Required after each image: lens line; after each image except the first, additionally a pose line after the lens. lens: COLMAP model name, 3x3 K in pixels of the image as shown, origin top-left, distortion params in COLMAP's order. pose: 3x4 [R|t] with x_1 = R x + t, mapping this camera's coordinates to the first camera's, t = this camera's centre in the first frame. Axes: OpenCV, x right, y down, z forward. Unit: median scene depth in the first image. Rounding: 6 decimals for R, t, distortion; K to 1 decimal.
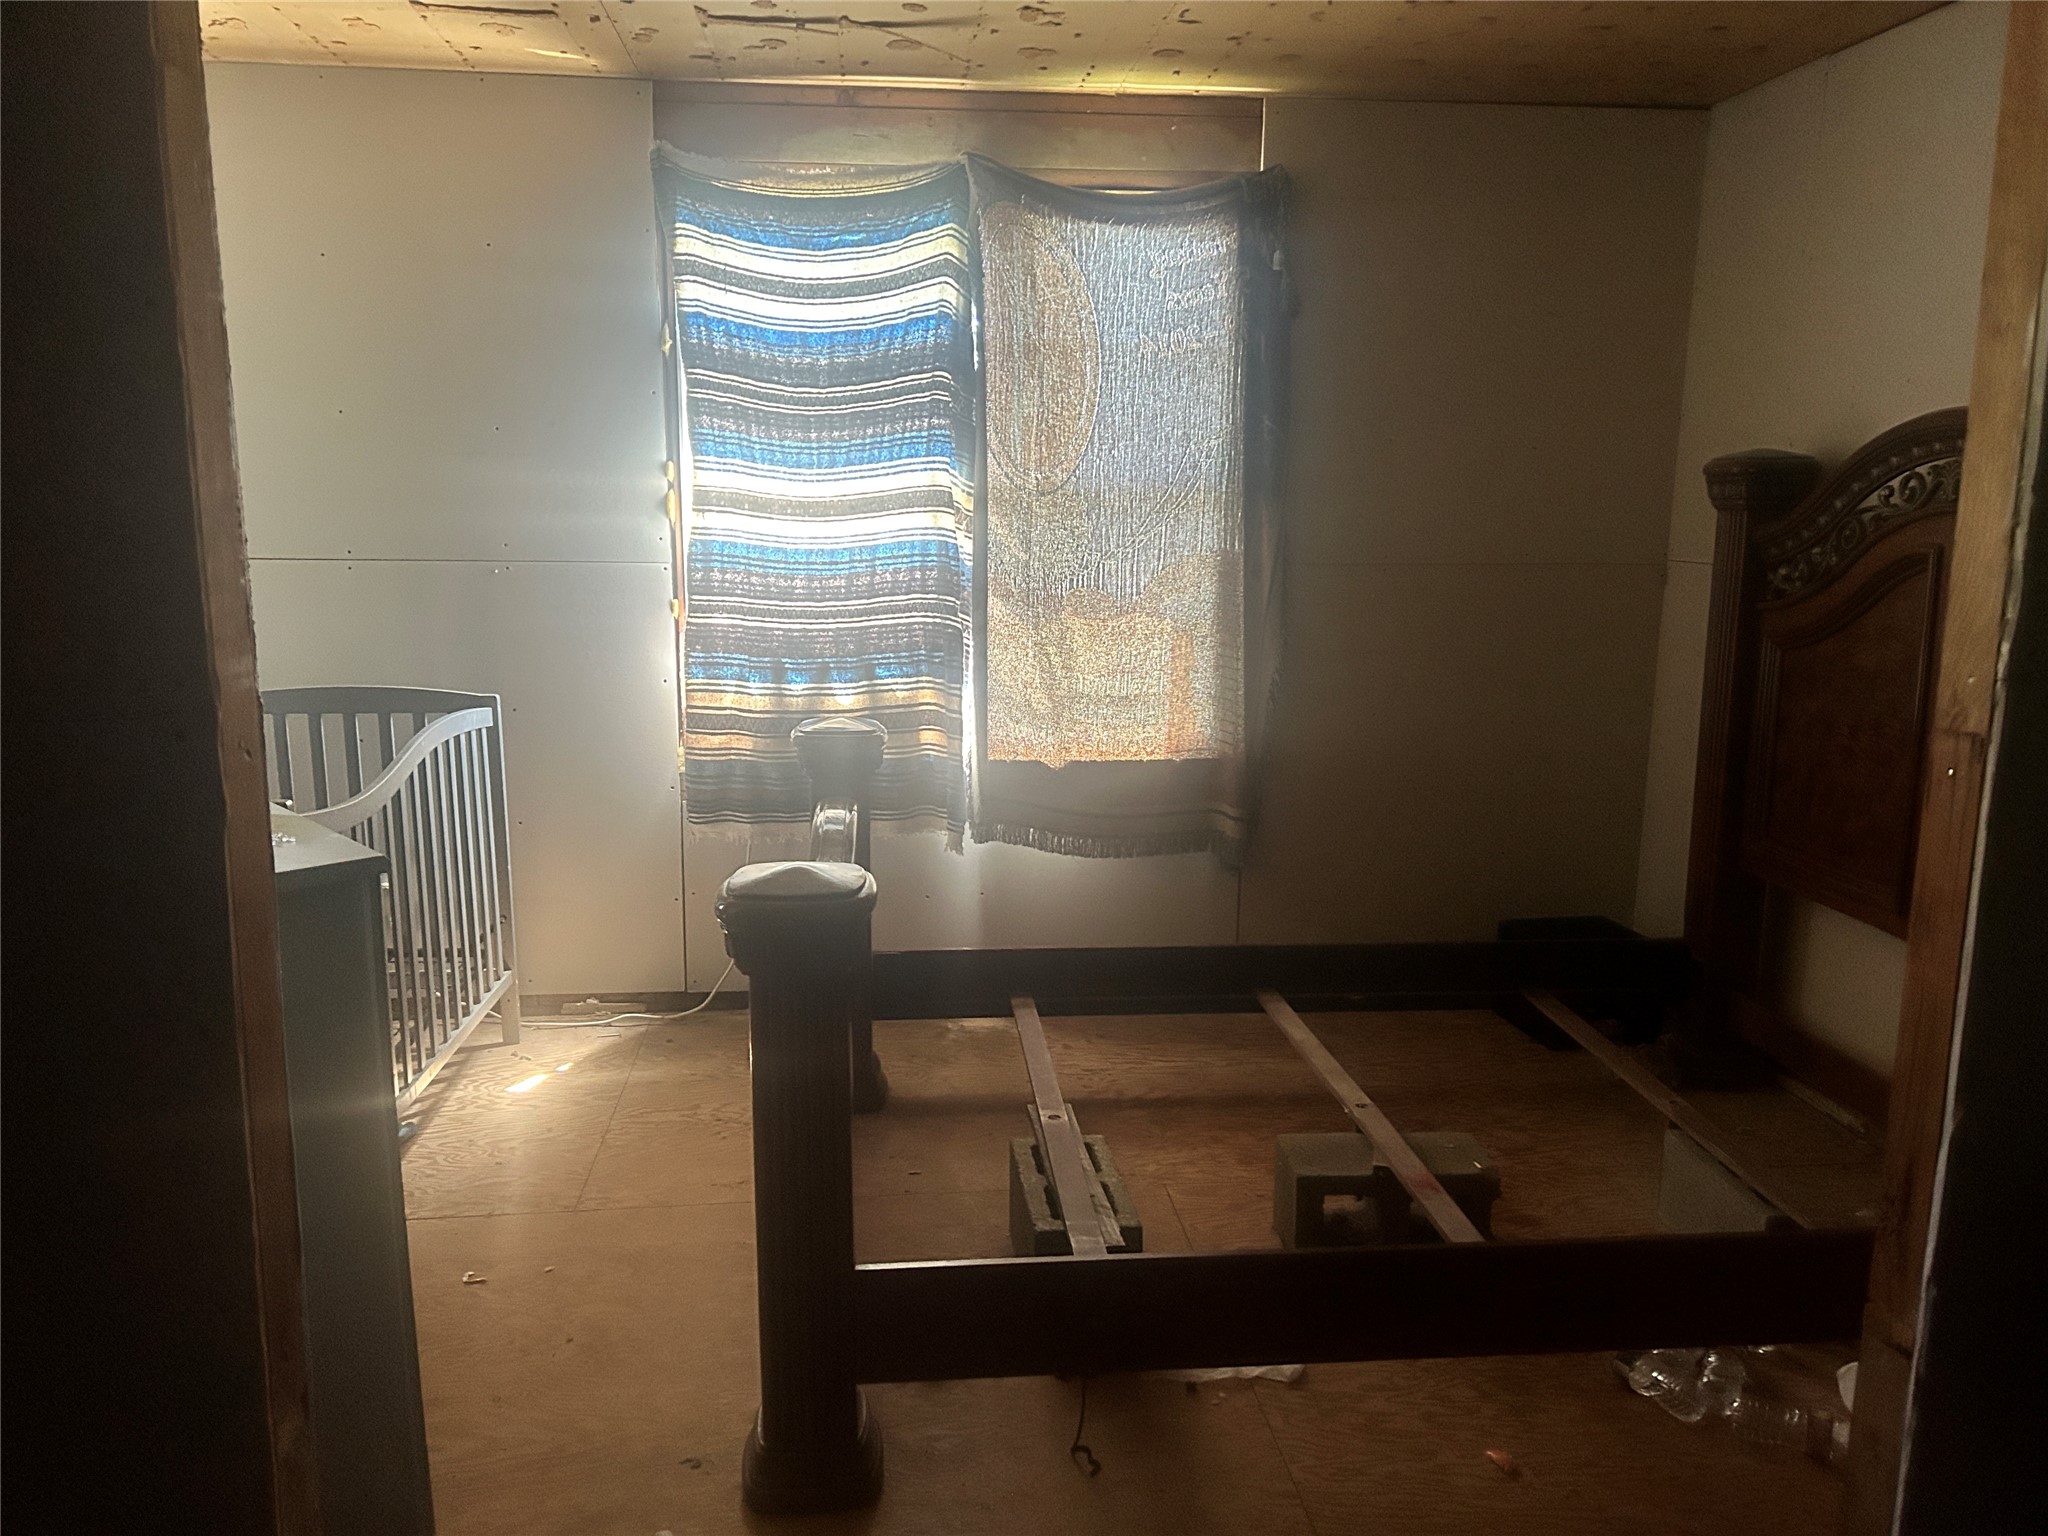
lens RADIAL K [[1527.9, 0, 1014.6], [0, 1527.9, 772.0], [0, 0, 1]] dist [0.029064, 0.002673]
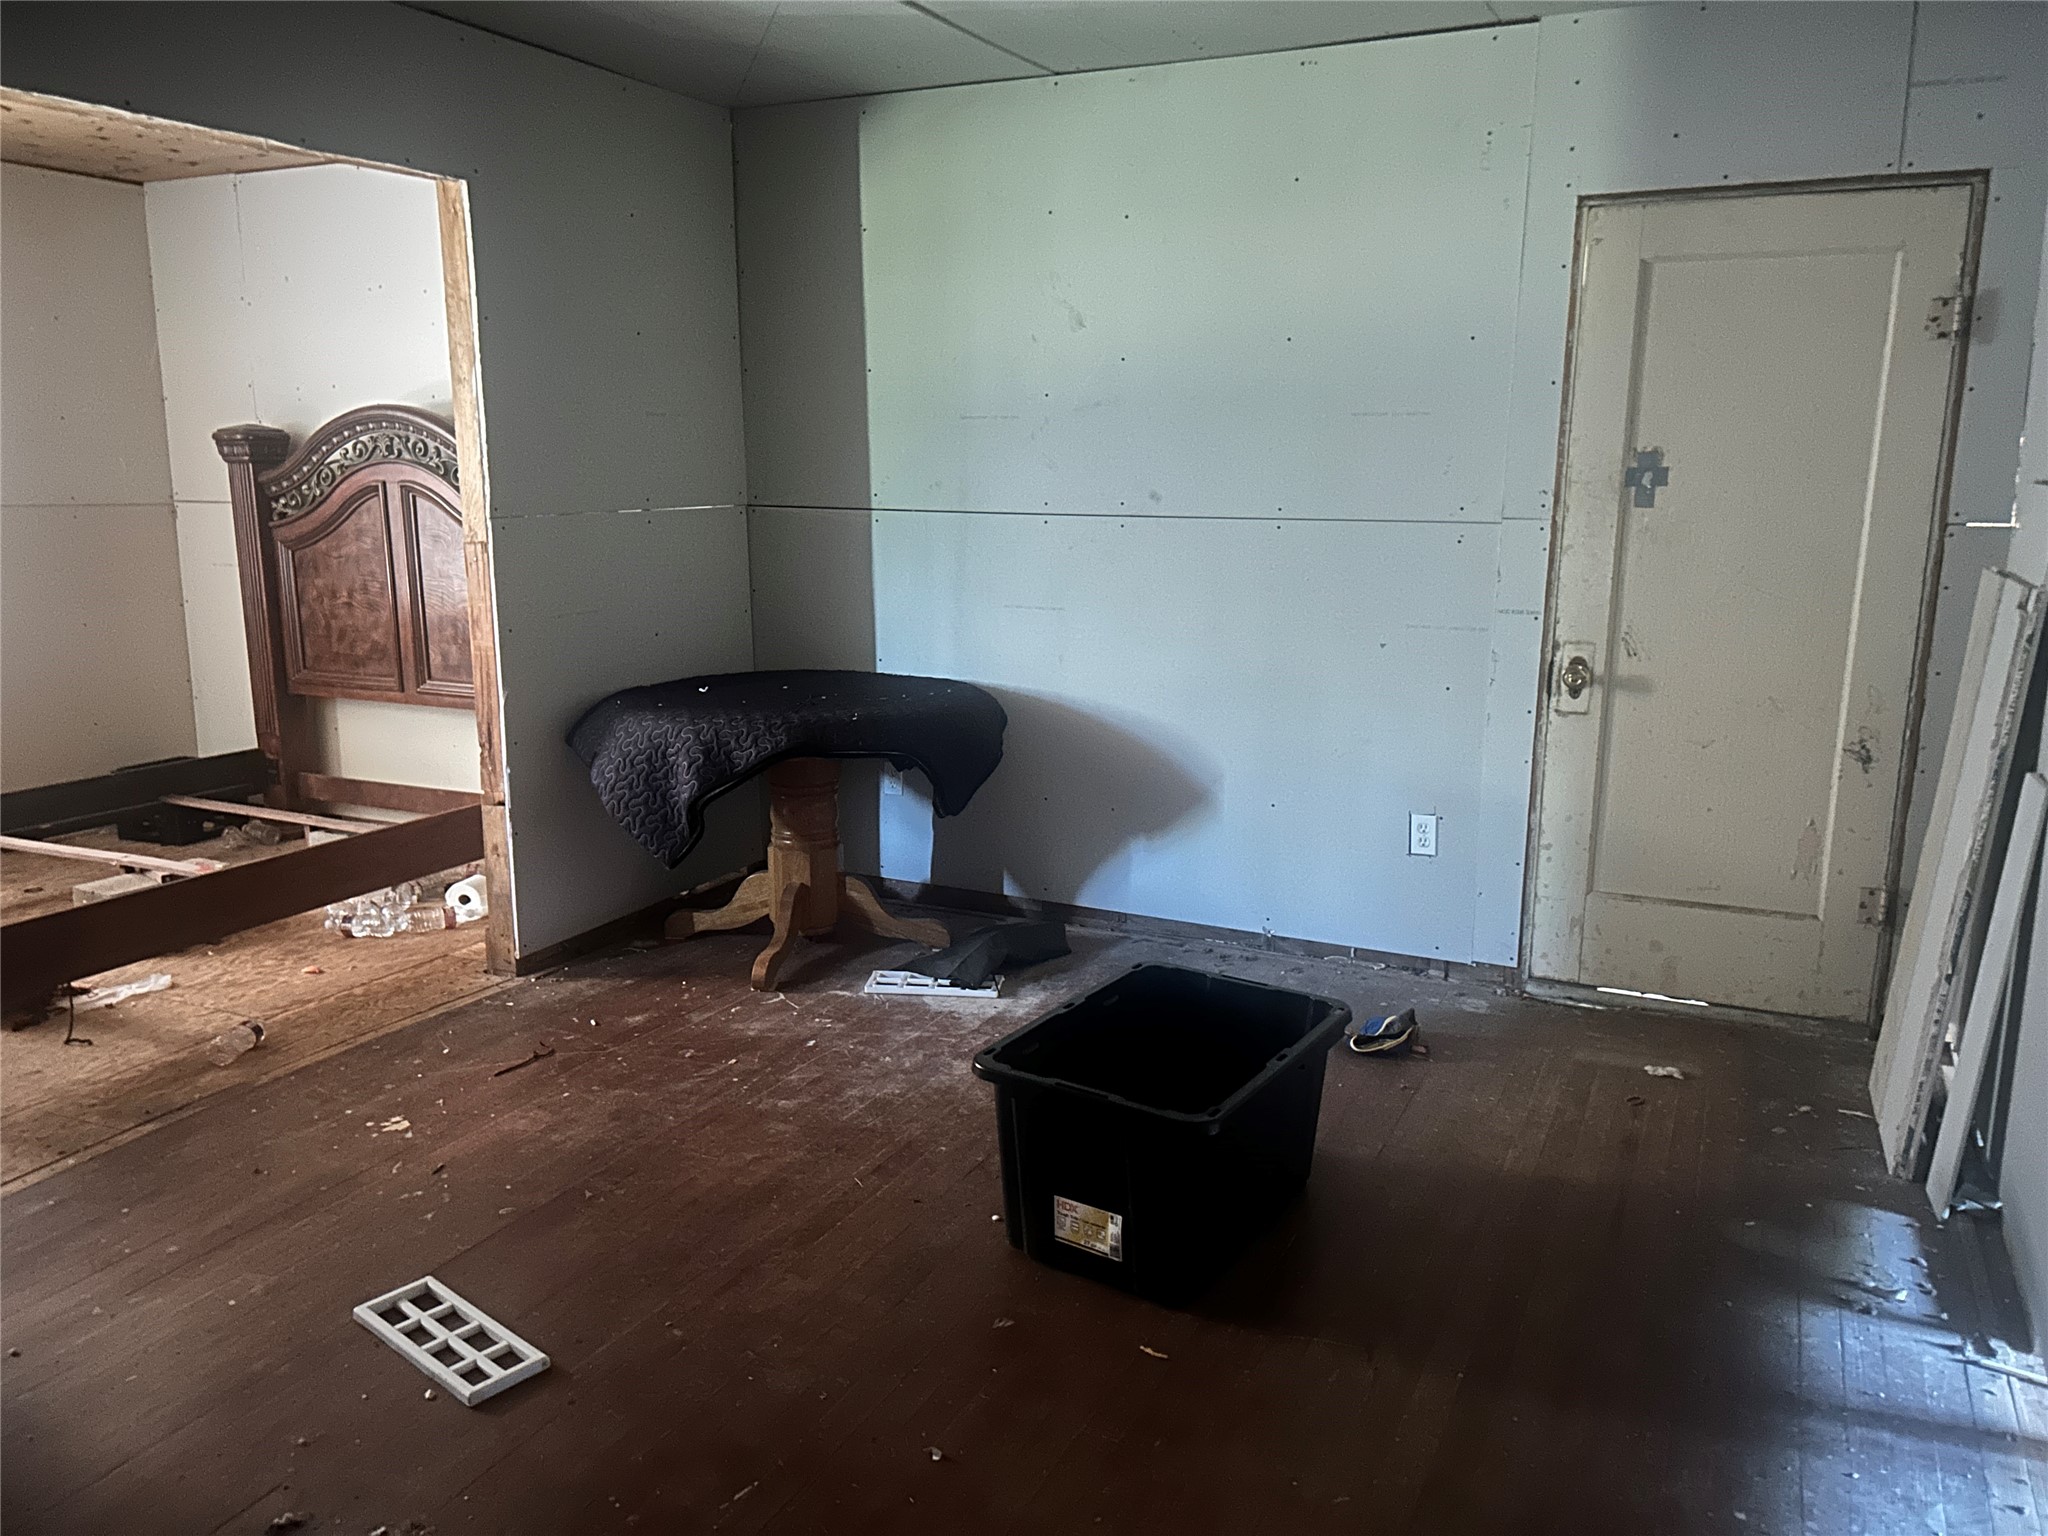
lens RADIAL K [[1527.9, 0, 1023.0], [0, 1527.9, 777.6], [0, 0, 1]] dist [0.029064, 0.002673]
pose [[0.511418, -0.171504, 0.842044, -0.538415], [0.157771, 0.981965, 0.104179, 0.113731], [-0.844725, 0.079571, 0.529253, -0.506620]]
